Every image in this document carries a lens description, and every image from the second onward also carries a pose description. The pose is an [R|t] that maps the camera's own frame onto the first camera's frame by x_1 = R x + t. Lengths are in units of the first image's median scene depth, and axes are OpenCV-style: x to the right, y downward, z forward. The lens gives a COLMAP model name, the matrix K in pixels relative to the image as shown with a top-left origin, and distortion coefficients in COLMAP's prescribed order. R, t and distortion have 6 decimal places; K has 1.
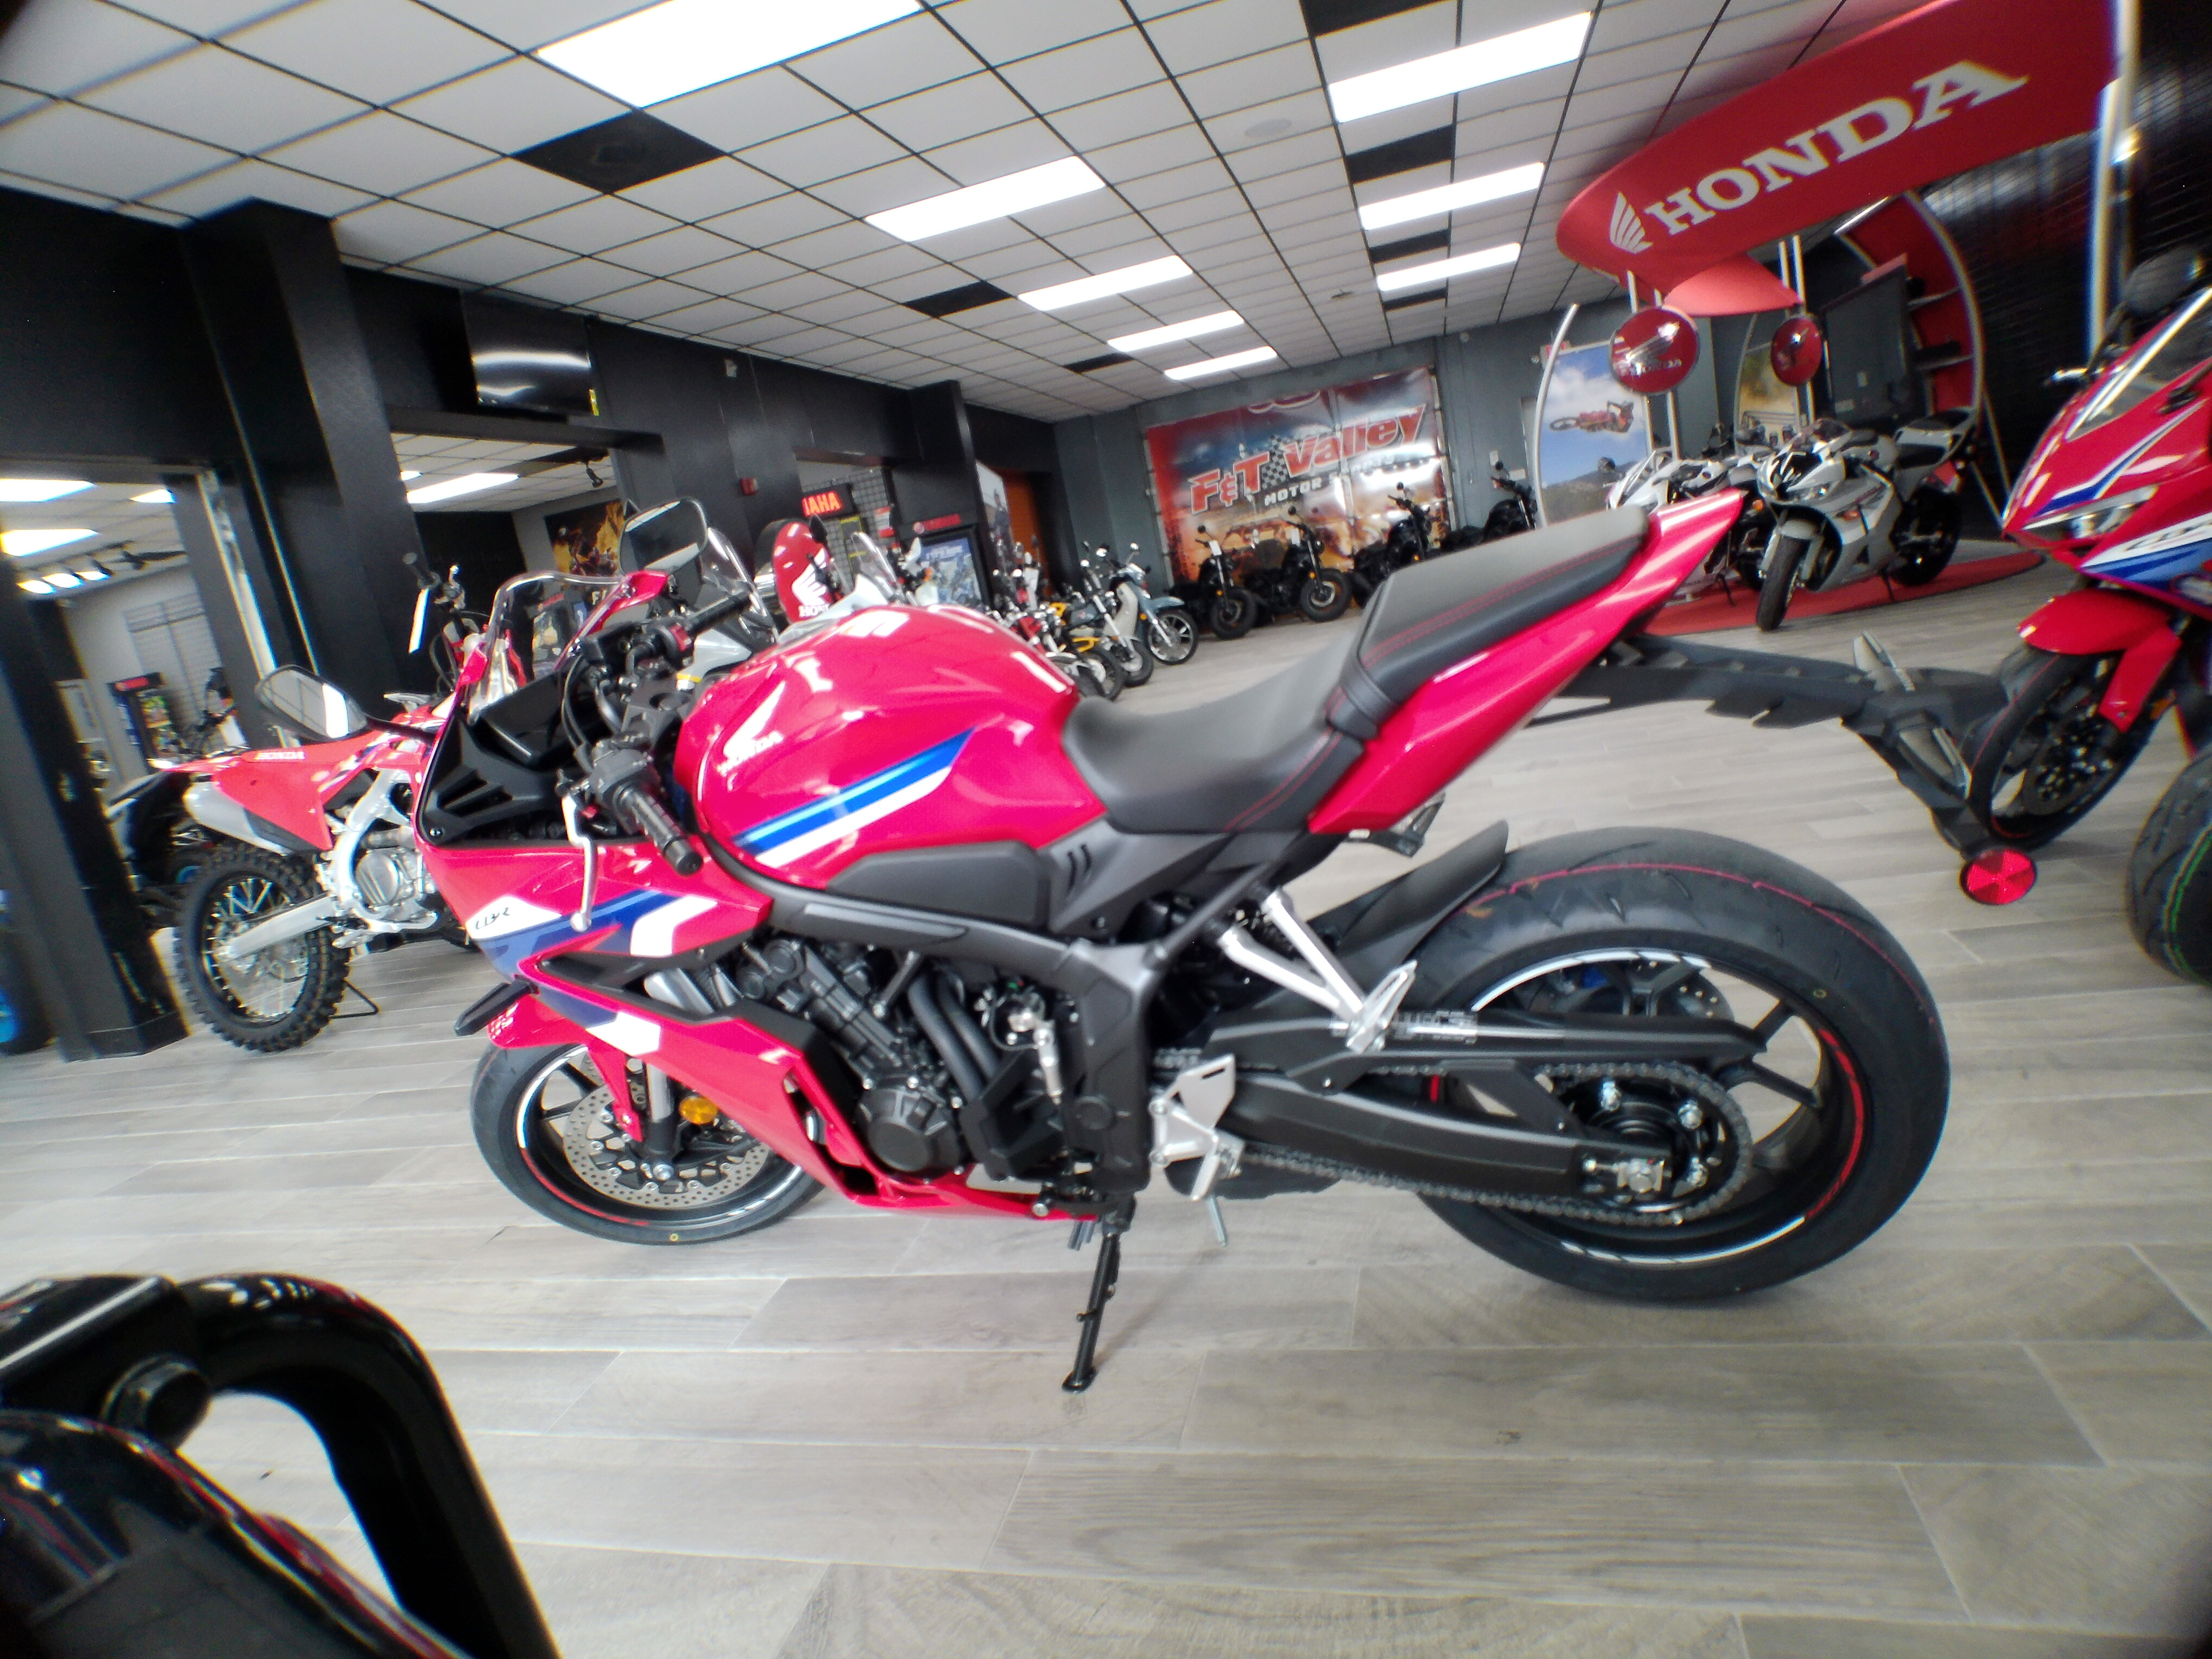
lens RADIAL K [[1228.1, 0, 1106.0], [0, 1228.1, 829.5], [0, 0, 1]] dist [-0.038778, 0.013563]
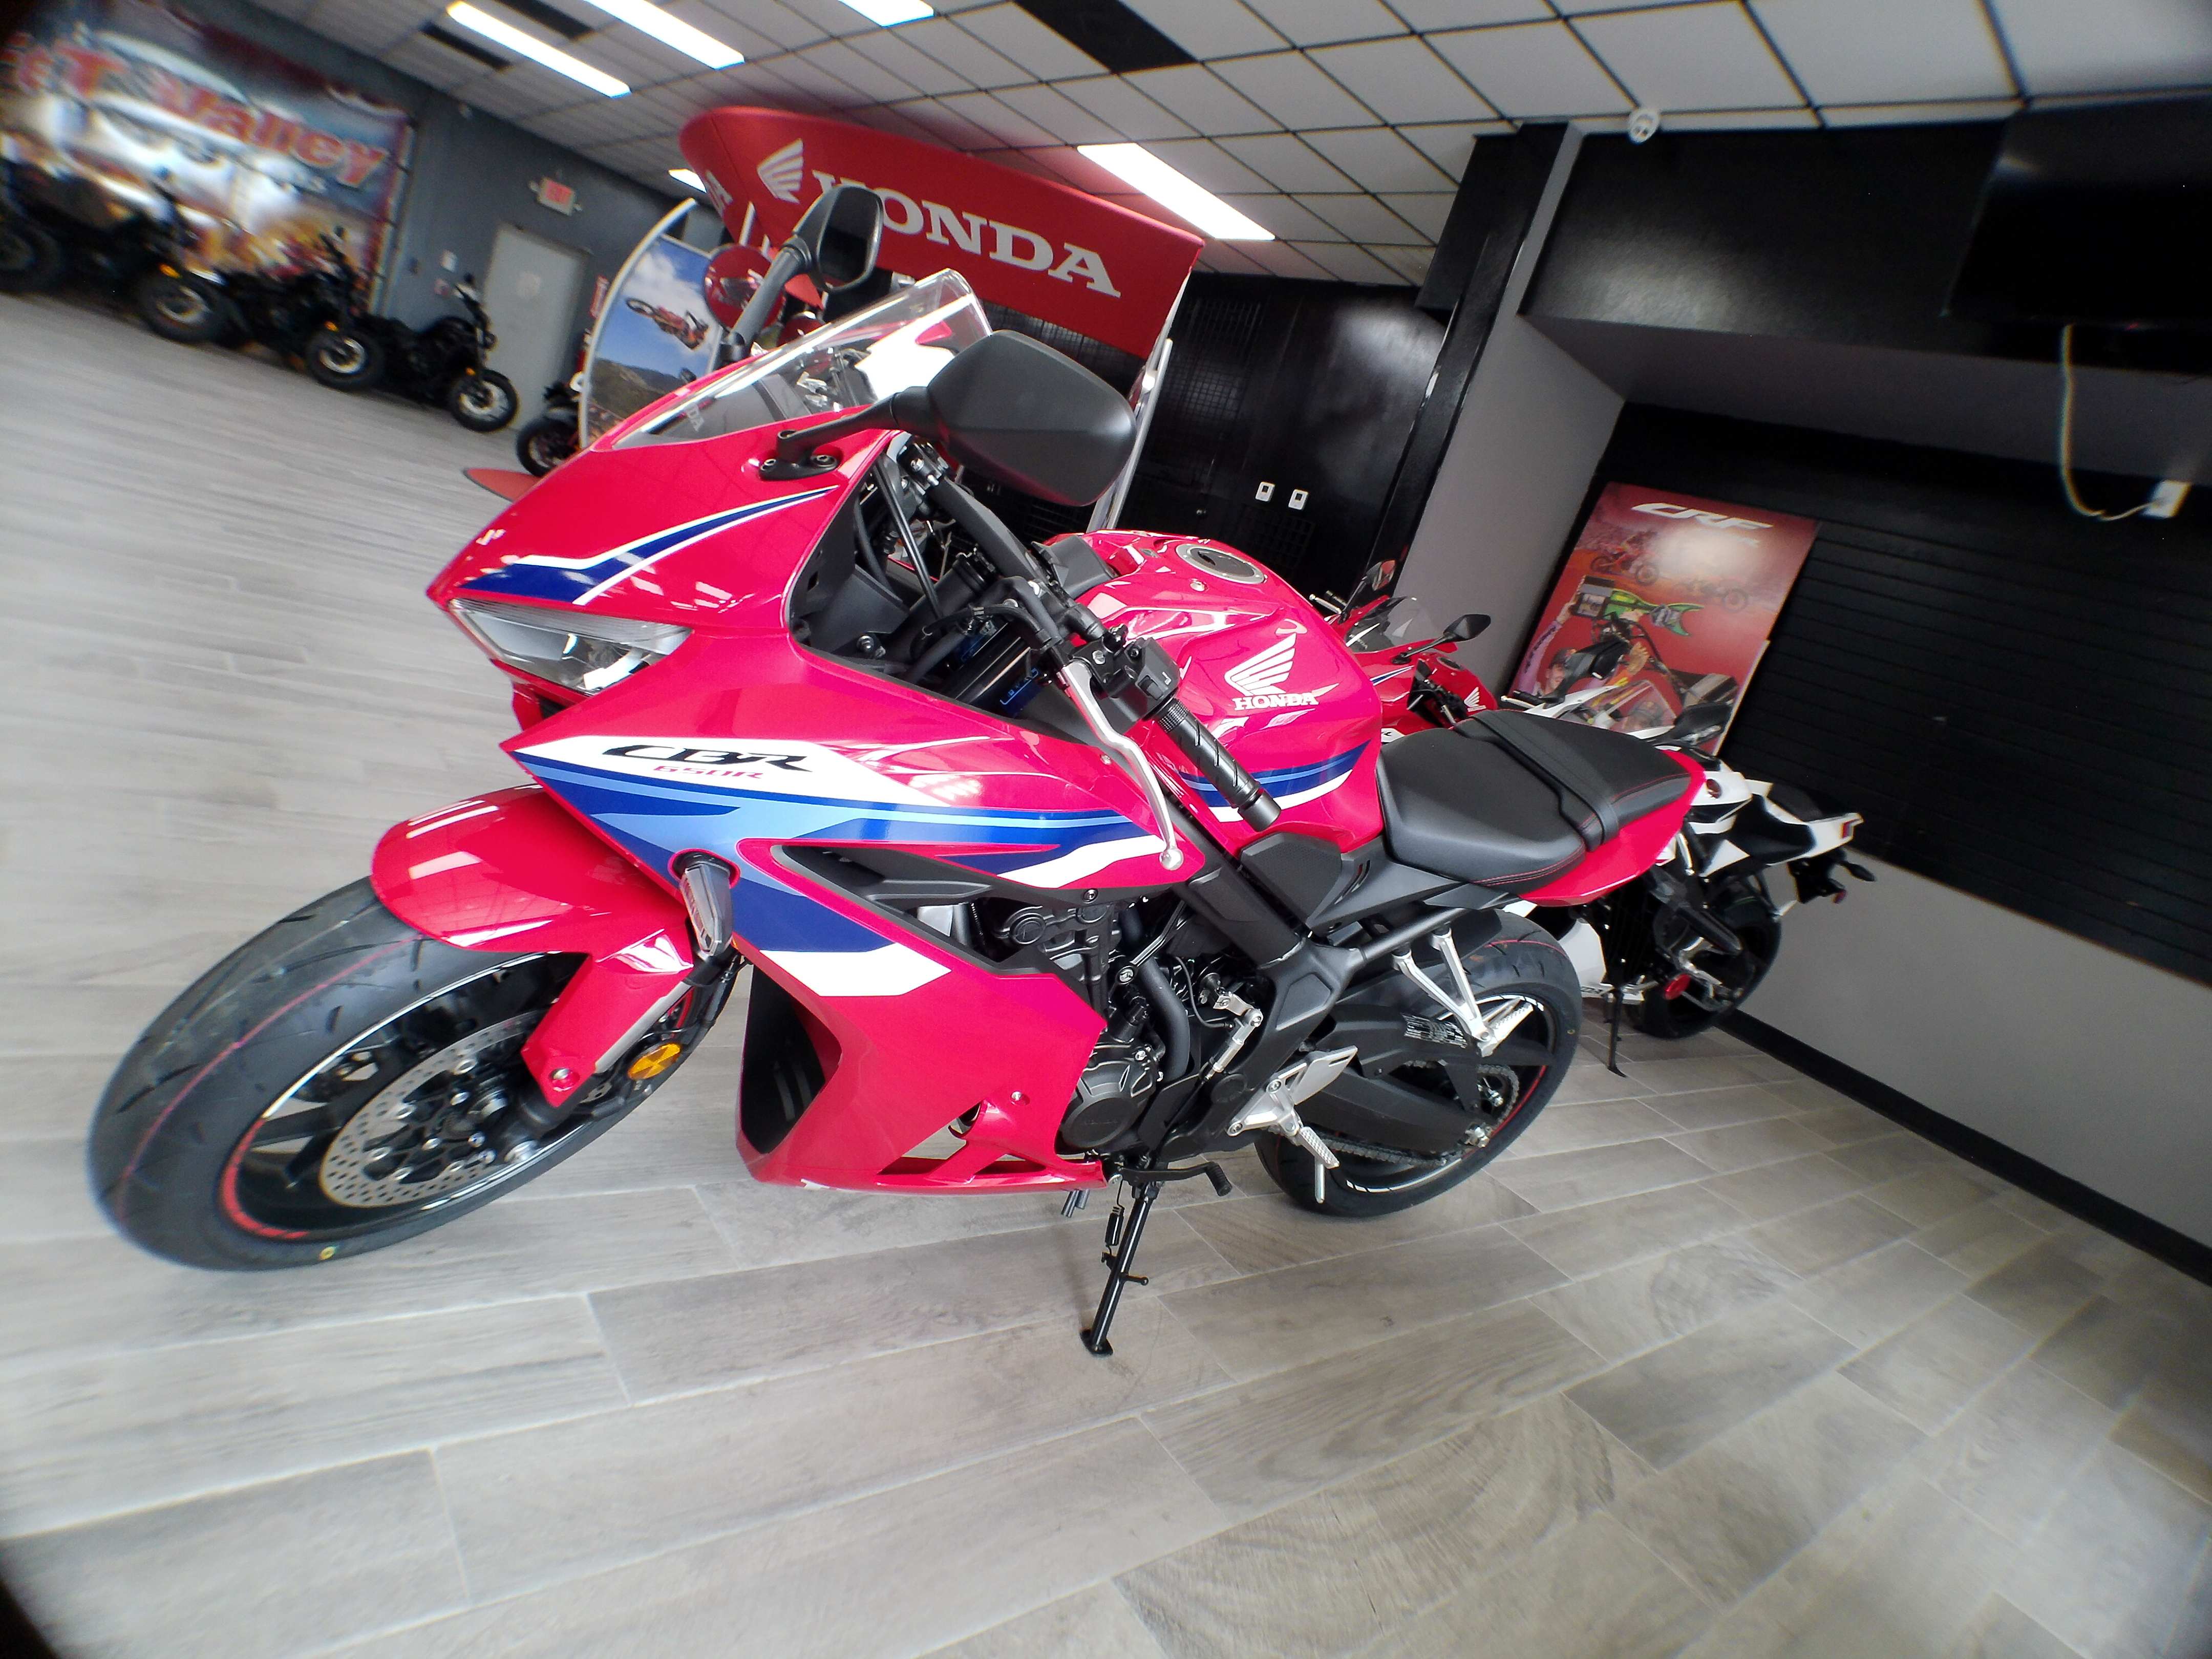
lens RADIAL K [[1255.1, 0, 1169.8], [0, 1255.1, 838.8], [0, 0, 1]] dist [-0.038158, 0.000392]
pose [[0.451170, 0.175593, 0.874993, -0.357254], [-0.252015, 0.965616, -0.063833, 0.037271], [-0.856116, -0.191712, 0.479909, 0.197990]]
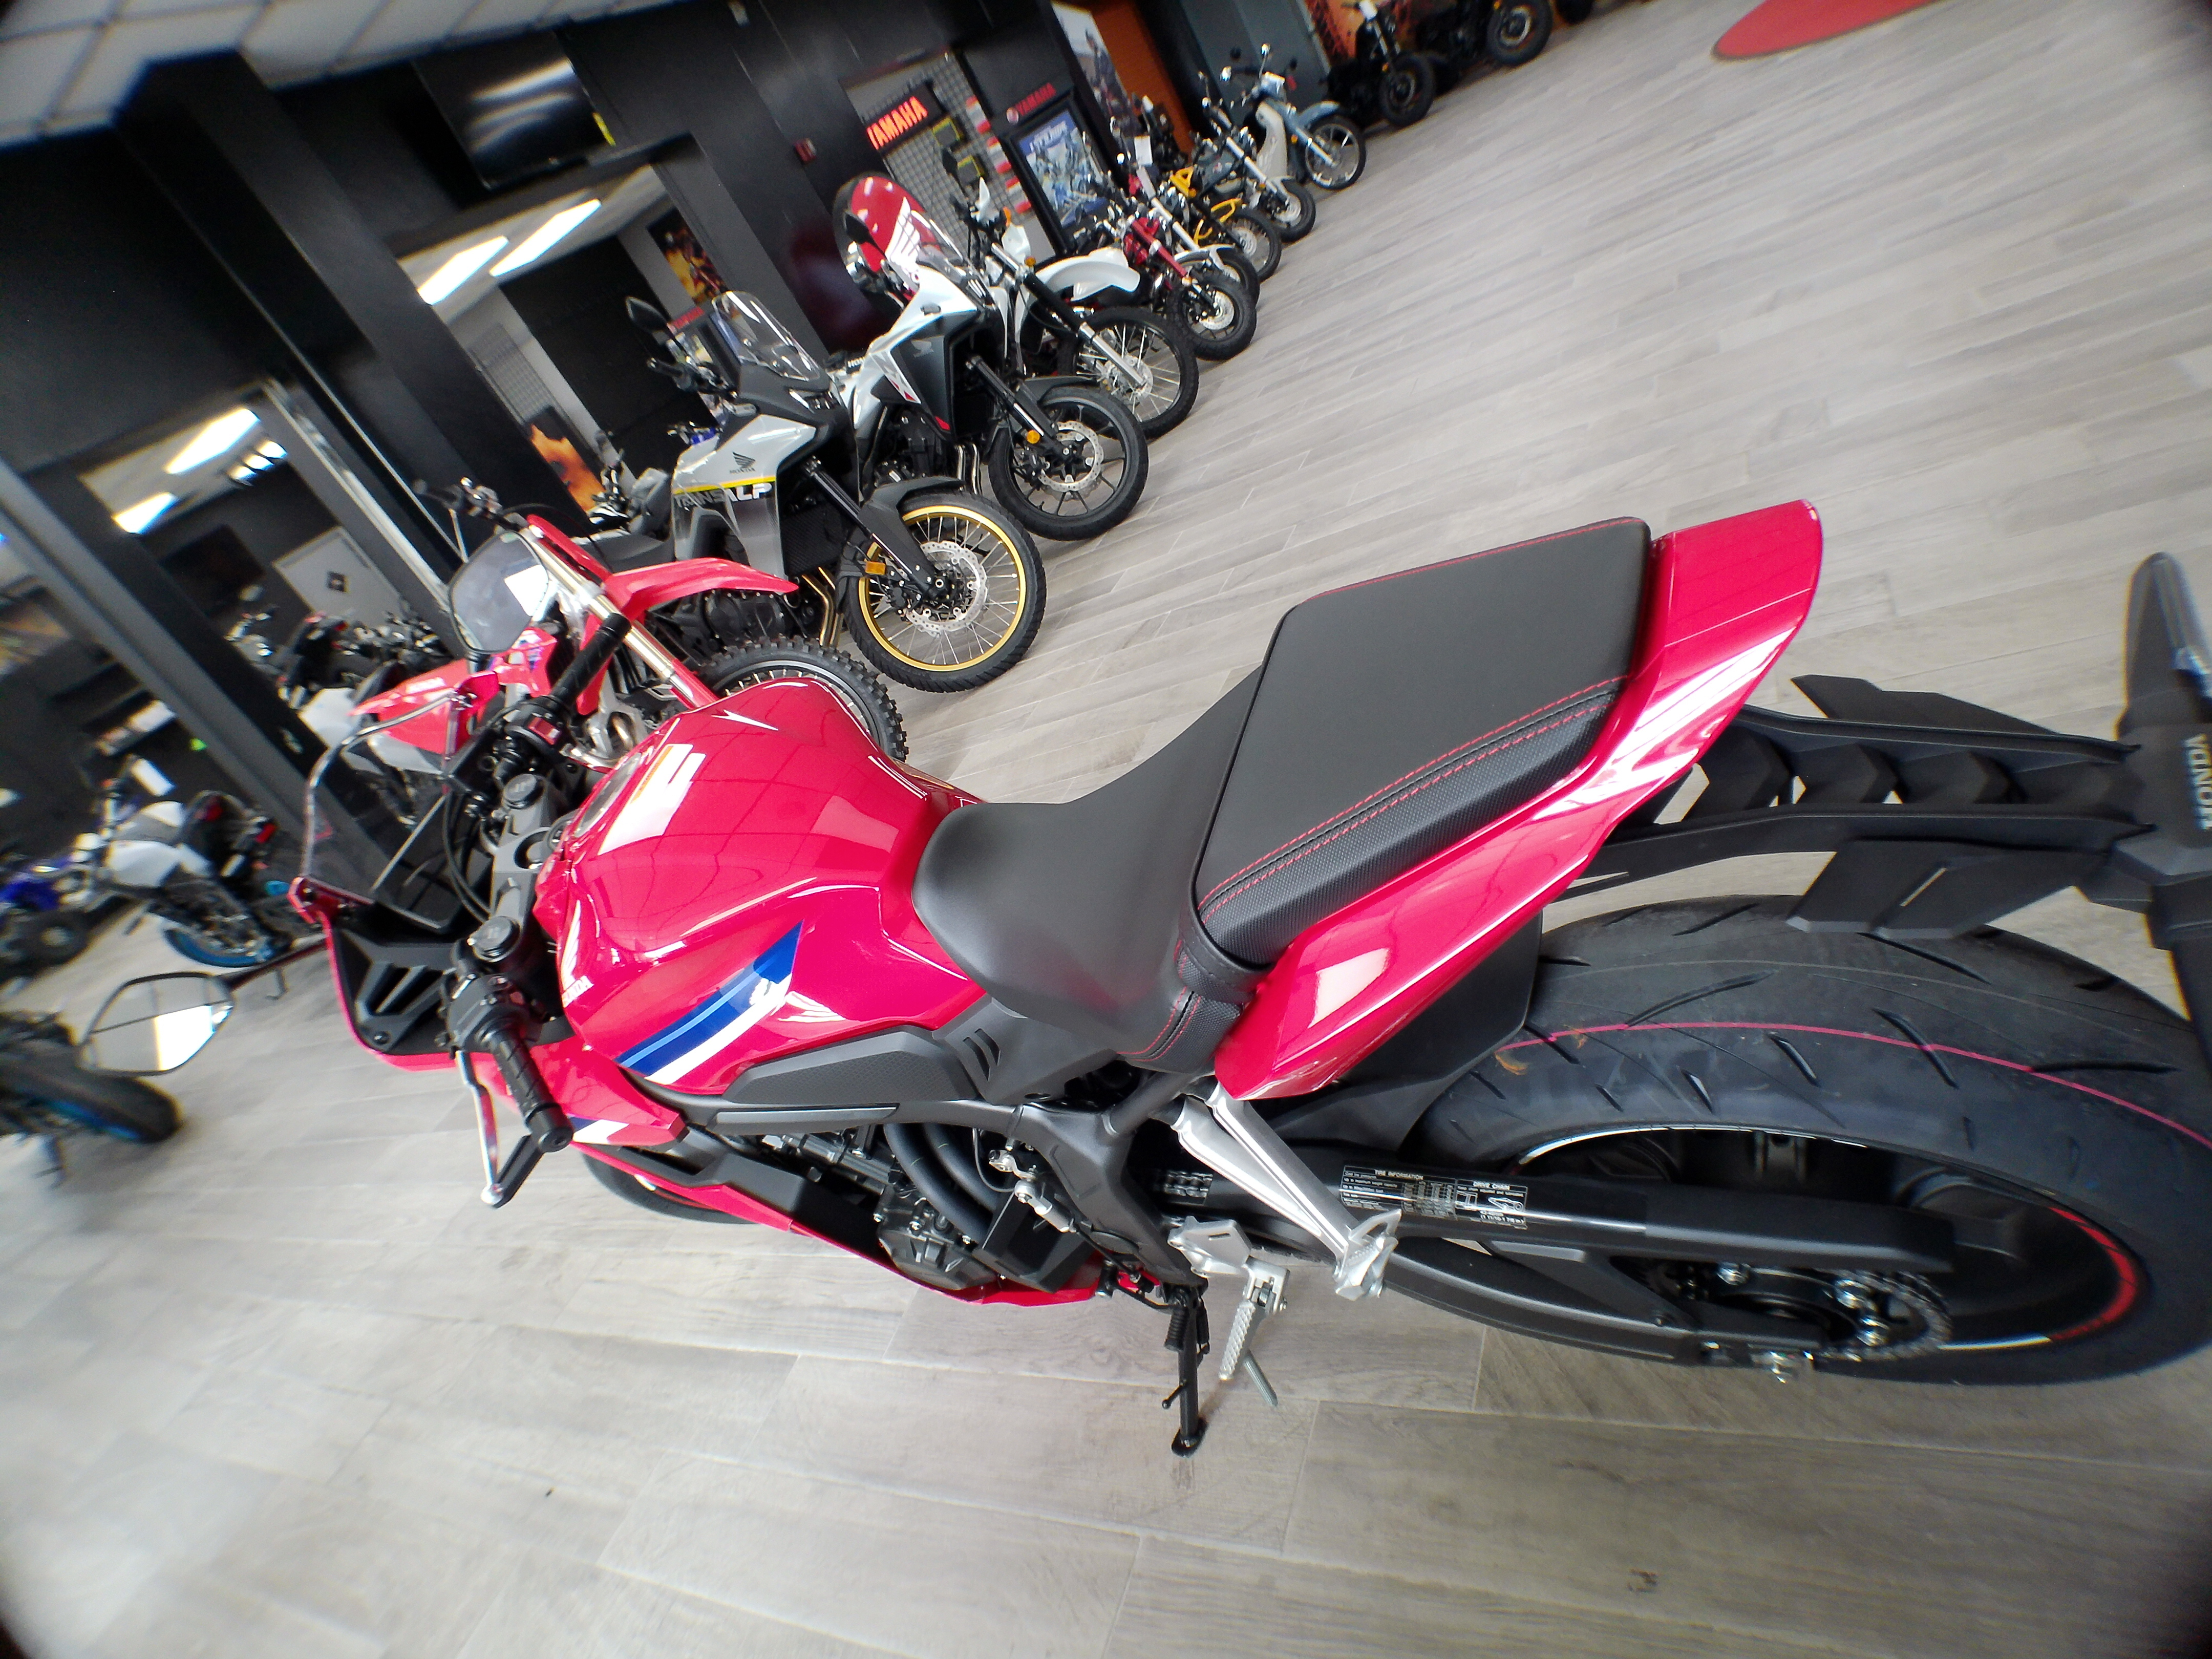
lens RADIAL K [[1234.6, 0, 1102.7], [0, 1234.6, 833.3], [0, 0, 1]] dist [-0.062053, 0.030931]
pose [[0.944438, -0.187408, -0.270029, 0.094272], [0.272181, 0.906470, 0.322847, -0.107090], [0.184268, -0.378406, 0.907113, 0.115988]]
